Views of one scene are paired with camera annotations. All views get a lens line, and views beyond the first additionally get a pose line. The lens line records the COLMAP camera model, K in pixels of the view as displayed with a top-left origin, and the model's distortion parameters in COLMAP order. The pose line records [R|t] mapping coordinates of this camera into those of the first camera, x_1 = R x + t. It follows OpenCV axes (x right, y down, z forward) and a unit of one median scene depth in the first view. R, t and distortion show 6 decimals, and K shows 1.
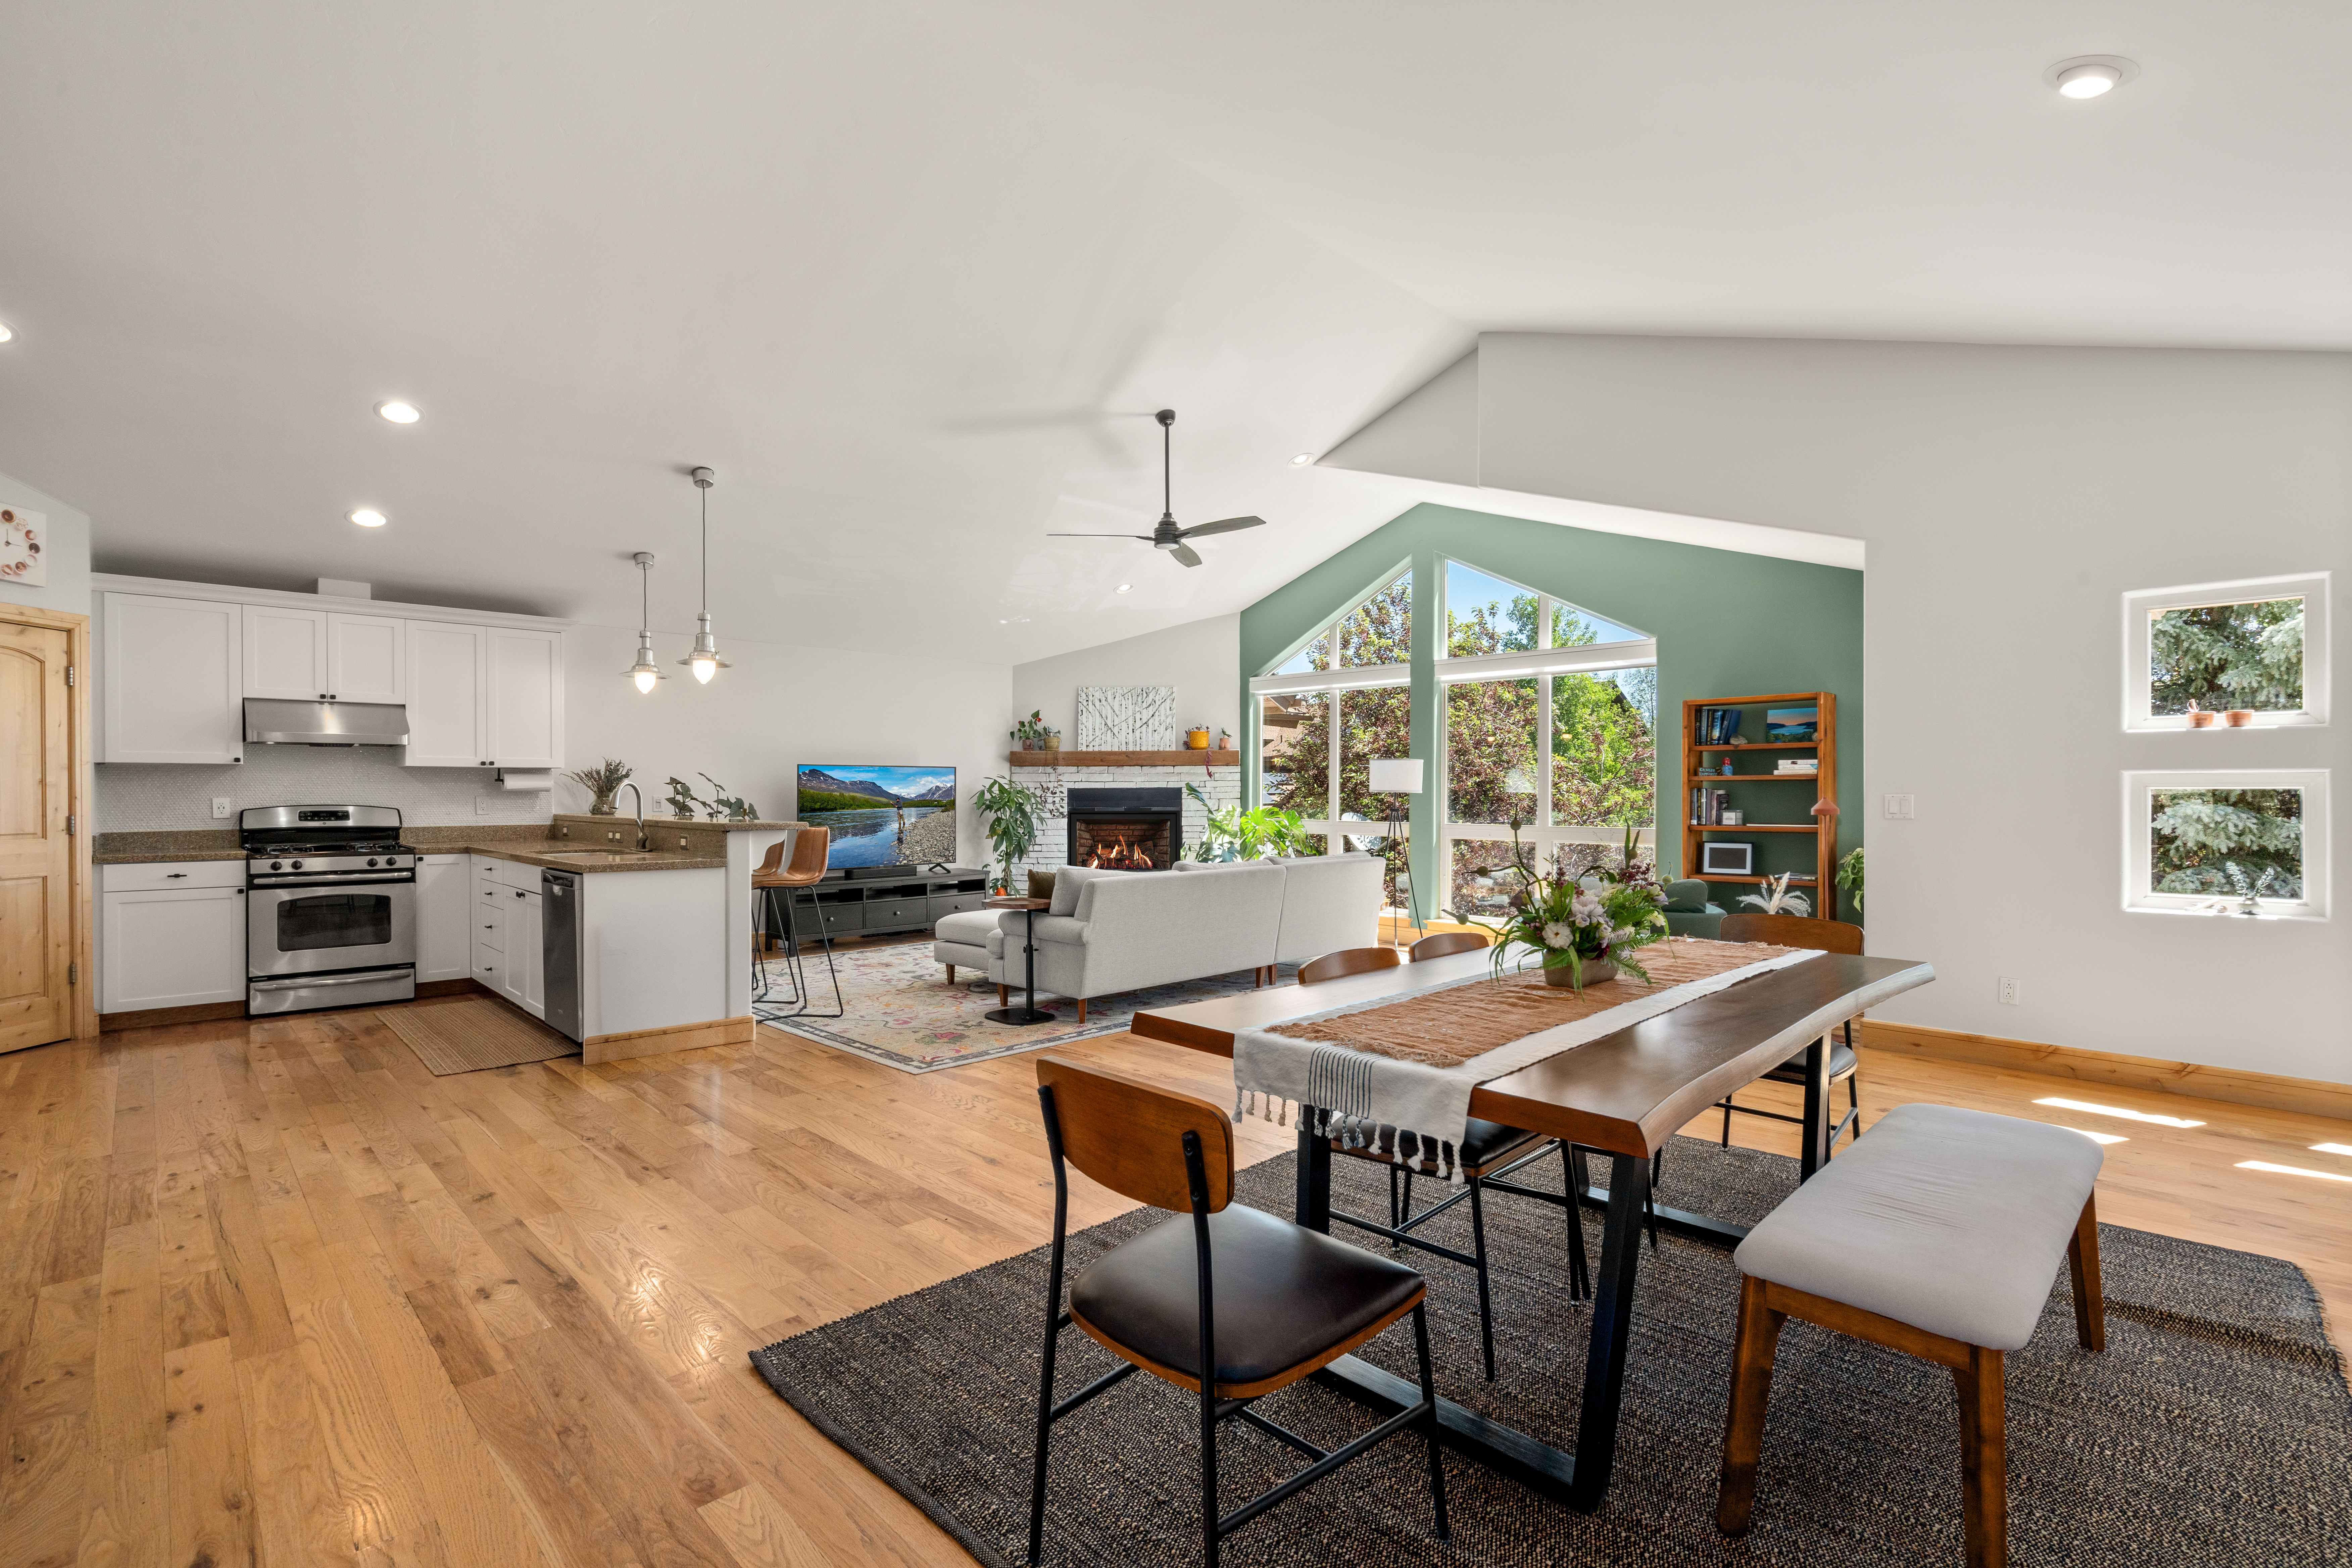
lens RADIAL K [[1058.8, 0, 1173.4], [0, 1058.8, 797.2], [0, 0, 1]] dist [-0.009696, 0.002179]
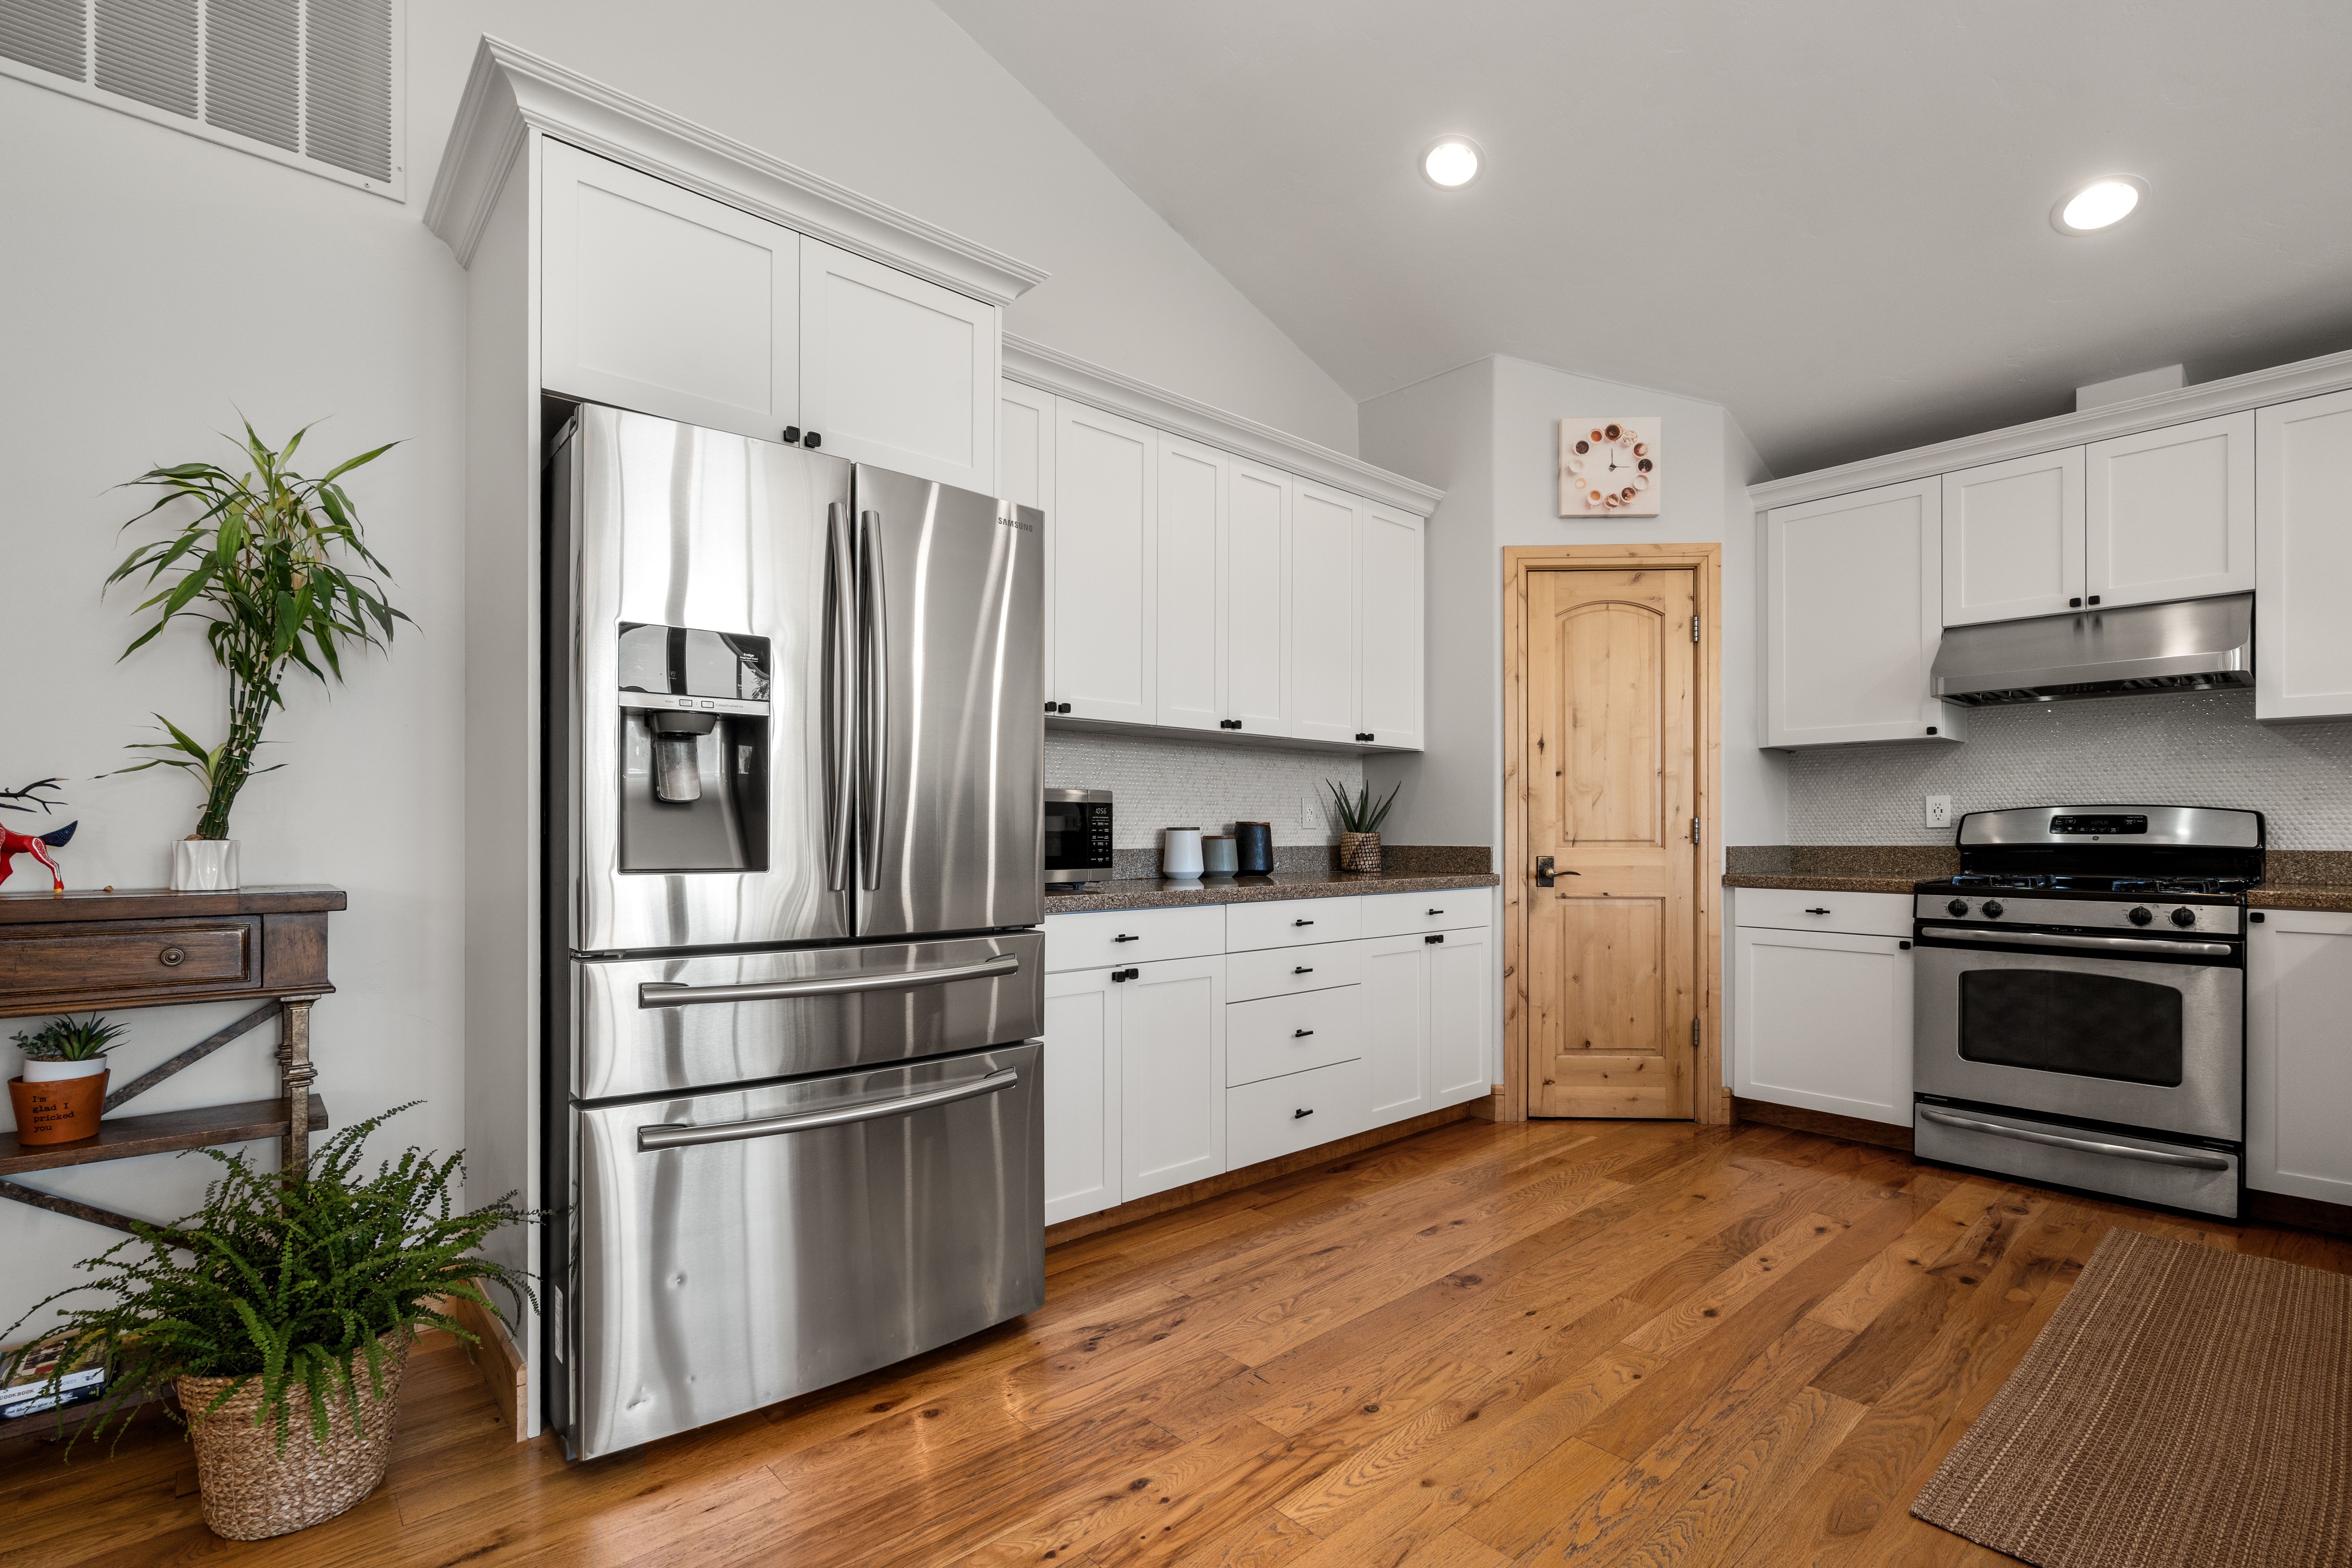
lens RADIAL K [[1058.8, 0, 1180.1], [0, 1058.8, 832.7], [0, 0, 1]] dist [-0.009696, 0.002179]
pose [[-0.052340, 0.000733, -0.998629, -0.228441], [-0.005665, 0.999983, 0.001031, 0.023003], [0.998613, 0.005711, -0.052335, 0.532903]]
